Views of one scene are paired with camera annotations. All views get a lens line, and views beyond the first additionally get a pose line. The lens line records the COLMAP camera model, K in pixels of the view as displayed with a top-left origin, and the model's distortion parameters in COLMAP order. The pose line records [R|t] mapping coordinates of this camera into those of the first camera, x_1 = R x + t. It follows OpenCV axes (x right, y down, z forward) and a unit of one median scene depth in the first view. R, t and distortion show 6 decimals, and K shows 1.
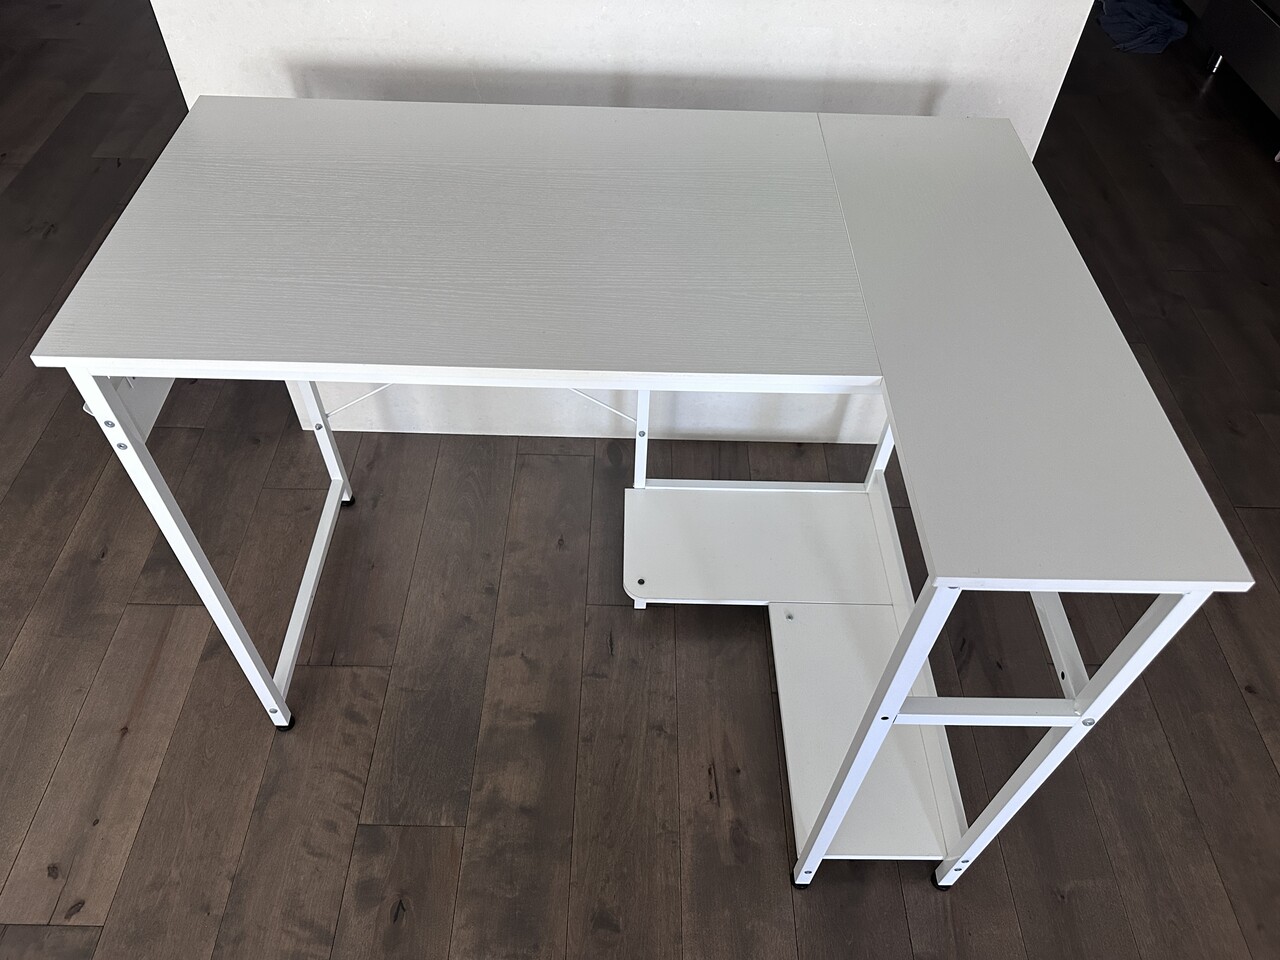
lens RADIAL K [[926.9, 0, 640.0], [0, 926.9, 480.0], [0, 0, 1]] dist [0.106662, -0.088200]
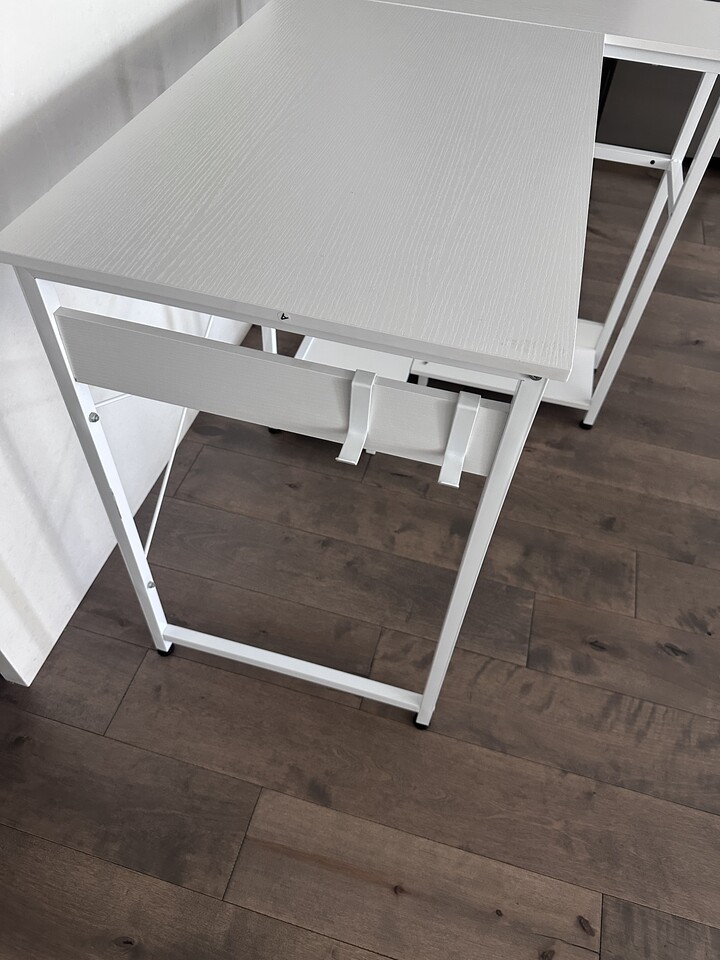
lens RADIAL K [[684.9, 0, 360.0], [0, 684.9, 480.0], [0, 0, 1]] dist [0.172434, -0.195608]
pose [[0.254744, -0.746074, 0.615207, -0.685947], [0.700976, 0.580723, 0.413996, -0.270113], [-0.666137, 0.325782, 0.670916, 0.453871]]
